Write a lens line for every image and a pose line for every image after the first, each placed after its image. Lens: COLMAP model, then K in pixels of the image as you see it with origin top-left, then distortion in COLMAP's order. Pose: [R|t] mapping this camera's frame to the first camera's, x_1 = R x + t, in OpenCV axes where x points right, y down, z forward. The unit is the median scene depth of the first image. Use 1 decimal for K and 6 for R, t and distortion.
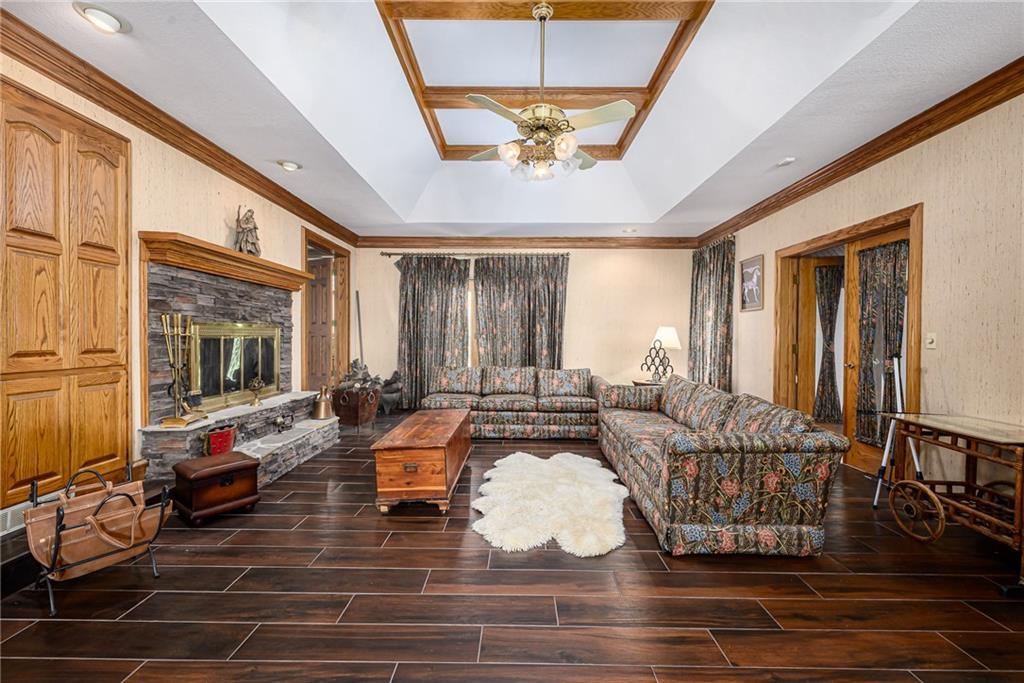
lens RADIAL K [[425.1, 0, 512.9], [0, 425.1, 341.2], [0, 0, 1]] dist [0.002034, 0.000015]
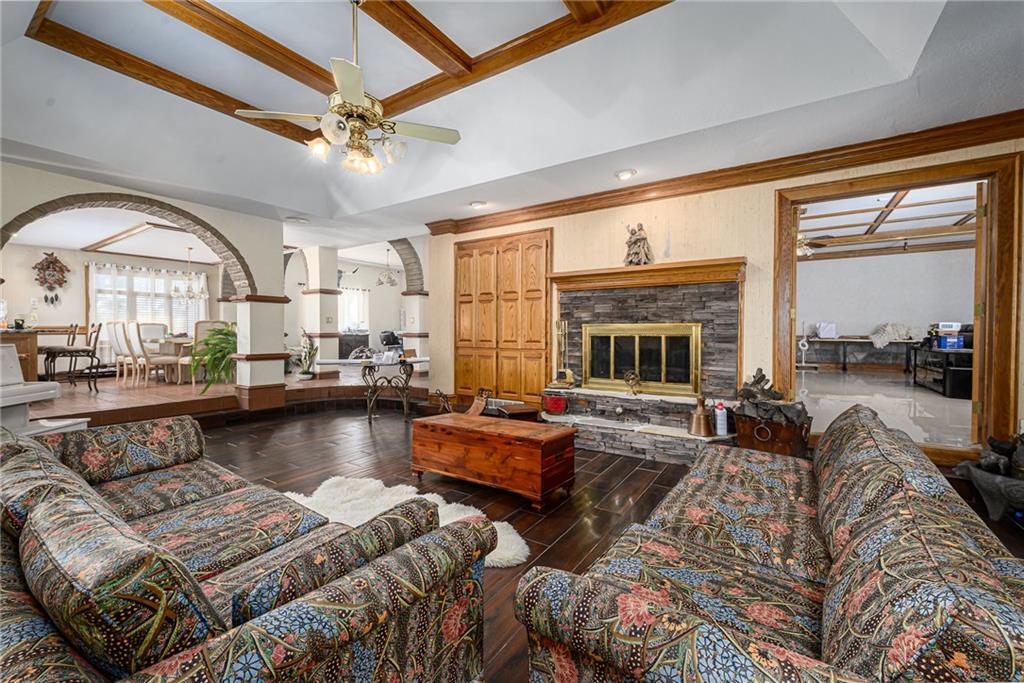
lens RADIAL K [[408.3, 0, 514.1], [0, 408.3, 337.3], [0, 0, 1]] dist [0.004088, -0.000066]
pose [[-0.538360, 0.007556, -0.842681, 0.631864], [-0.012990, 0.999767, 0.017263, -0.025098], [0.842615, 0.020240, -0.538136, 1.700012]]
